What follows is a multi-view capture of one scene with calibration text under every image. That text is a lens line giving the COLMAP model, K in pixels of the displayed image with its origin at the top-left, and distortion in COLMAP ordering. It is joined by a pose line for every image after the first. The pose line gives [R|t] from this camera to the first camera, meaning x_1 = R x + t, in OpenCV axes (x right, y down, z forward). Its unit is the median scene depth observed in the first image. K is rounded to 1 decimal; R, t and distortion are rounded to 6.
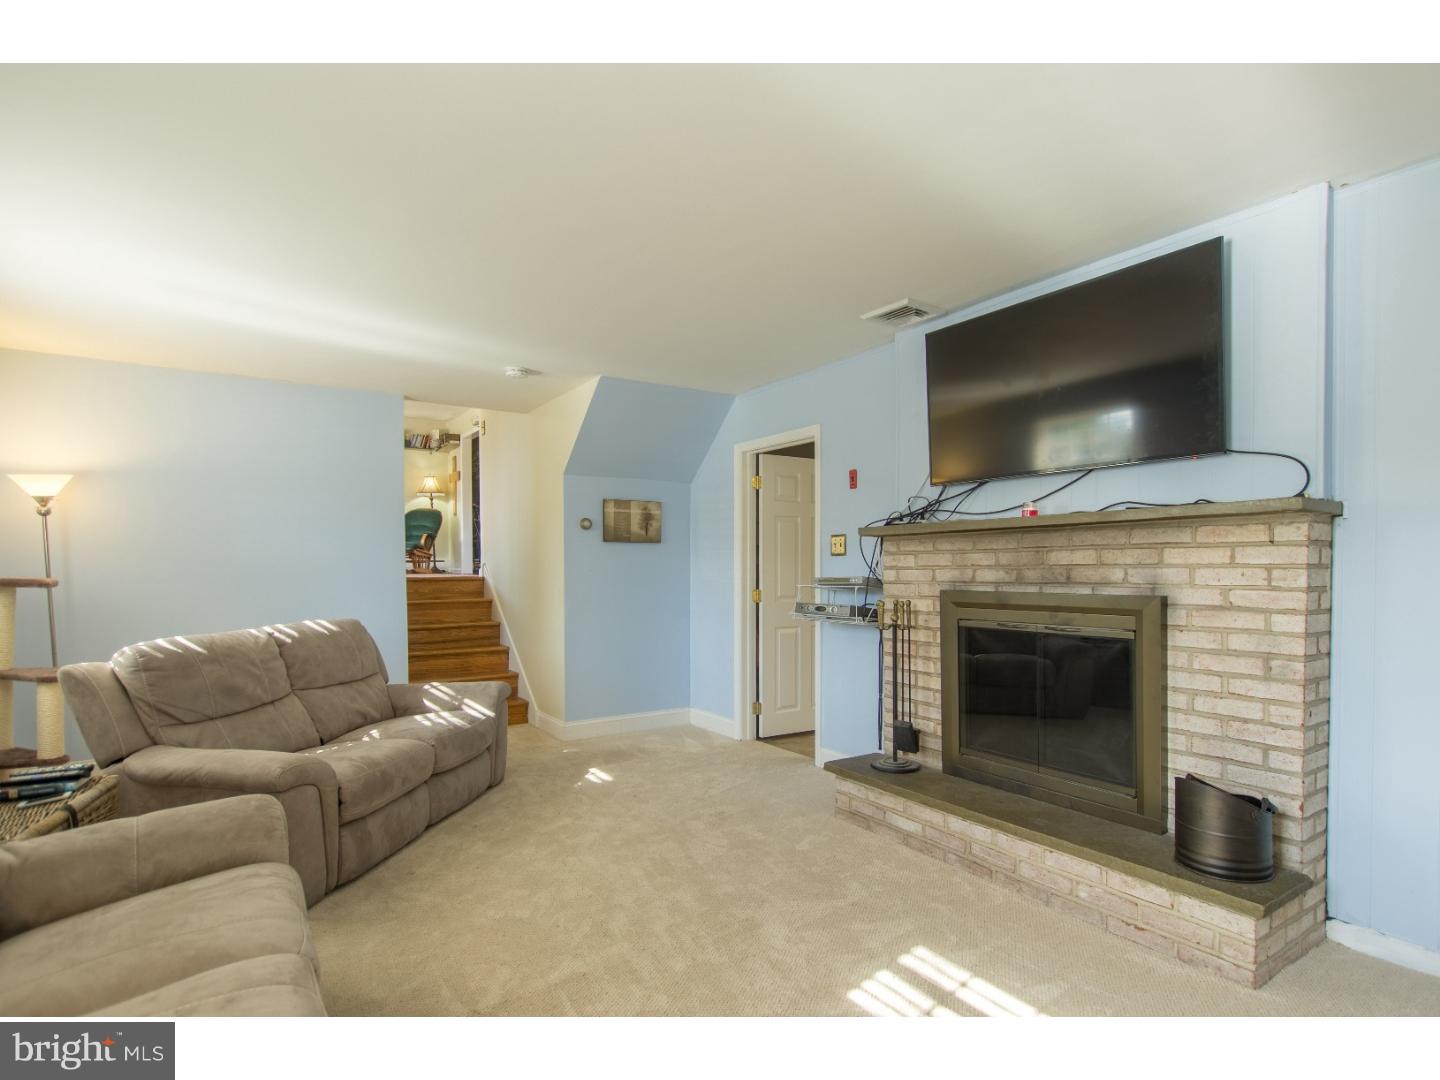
lens RADIAL K [[739.5, 0, 720.8], [0, 739.5, 573.3], [0, 0, 1]] dist [-0.000225, -0.000213]
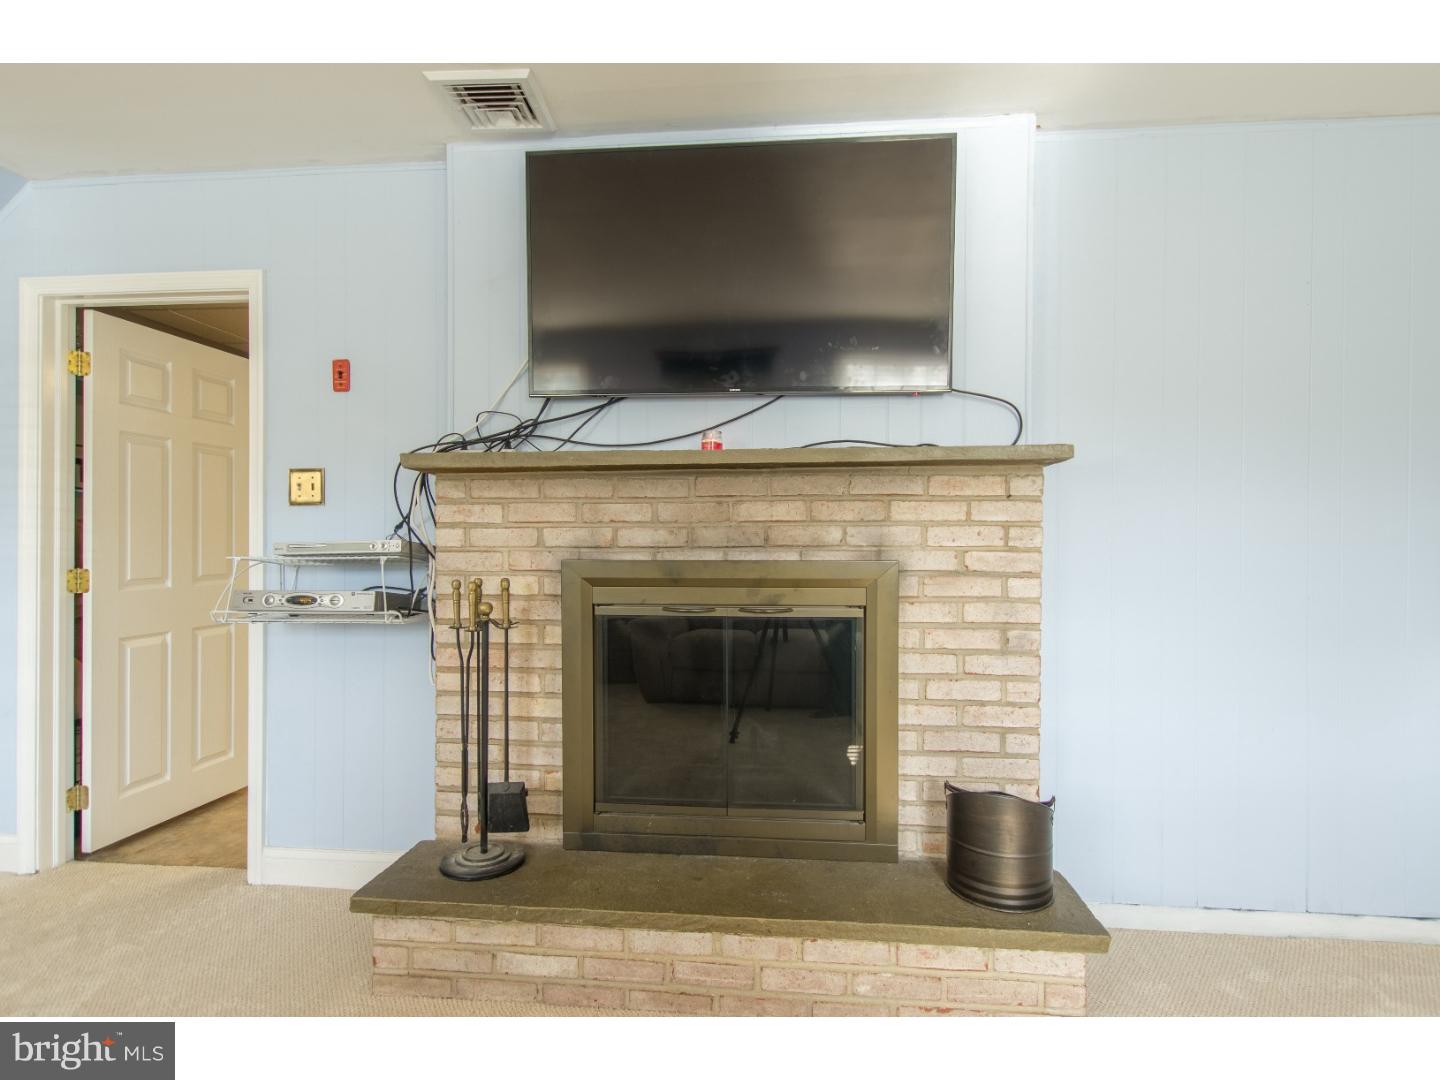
lens RADIAL K [[726.8, 0, 720.0], [0, 726.8, 540.0], [0, 0, 1]] dist [0.002612, -0.000106]
pose [[0.628549, 0.003787, 0.777760, -0.111237], [0.002924, 0.999970, -0.007231, 0.011467], [-0.777764, 0.006819, 0.628519, 0.558327]]
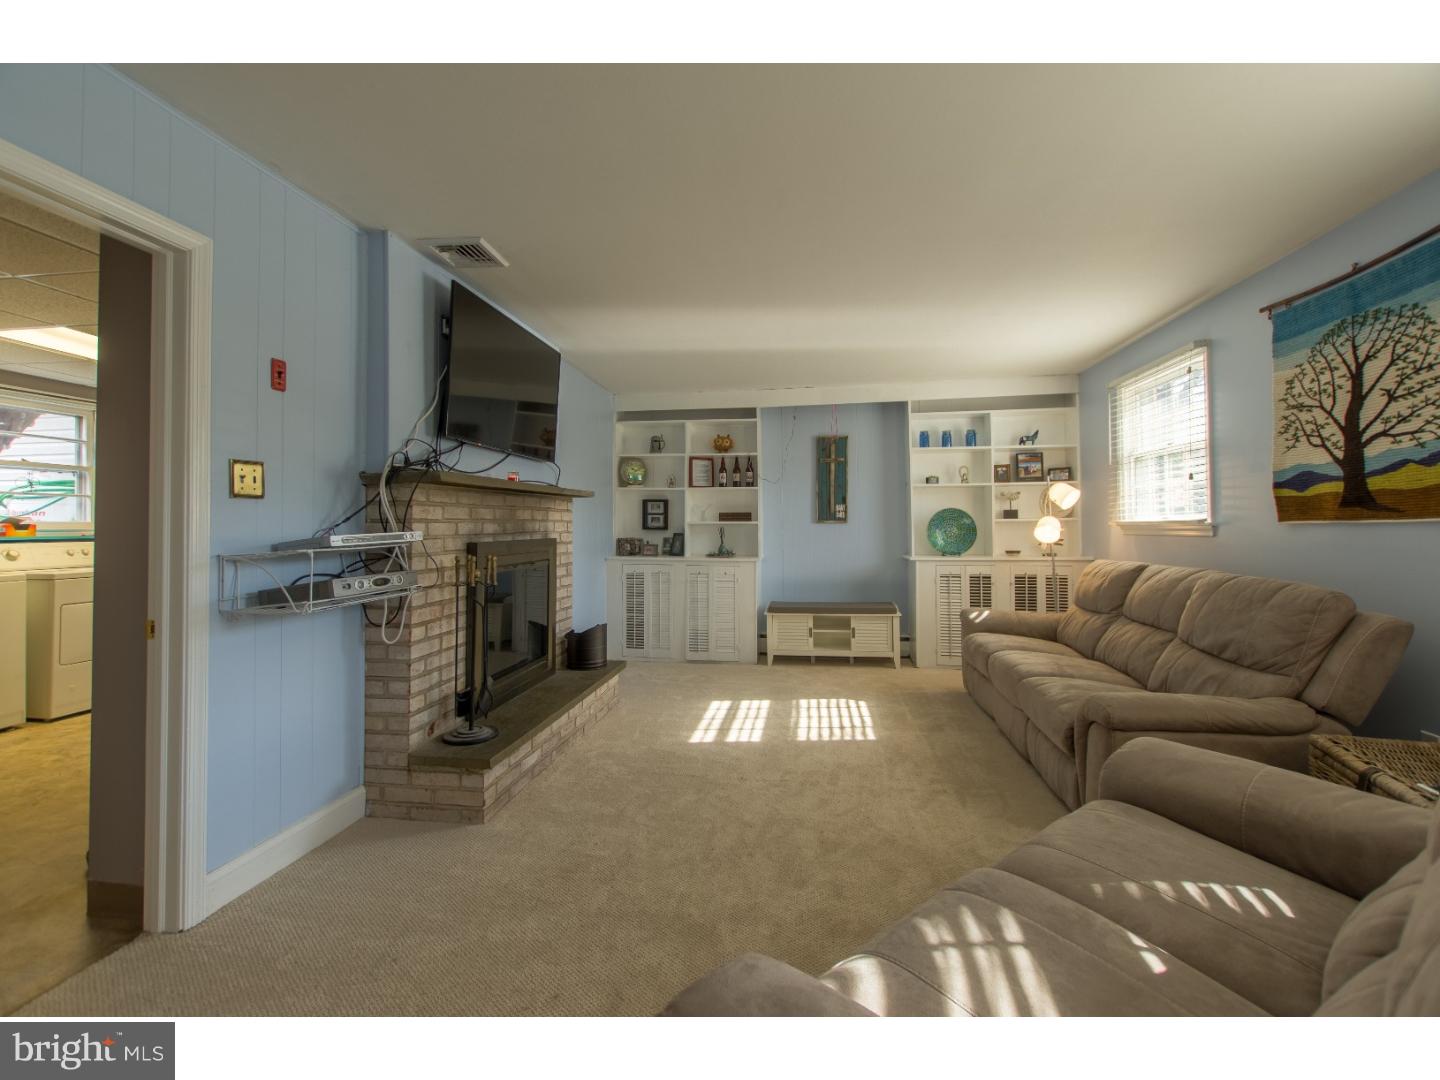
lens RADIAL K [[631.7, 0, 717.9], [0, 631.7, 499.8], [0, 0, 1]] dist [0.000318, 0.000088]
pose [[-0.741120, 0.039468, 0.670211, -0.599998], [0.019473, 0.999114, -0.037303, 0.002703], [-0.671090, -0.014595, -0.741232, 1.577351]]
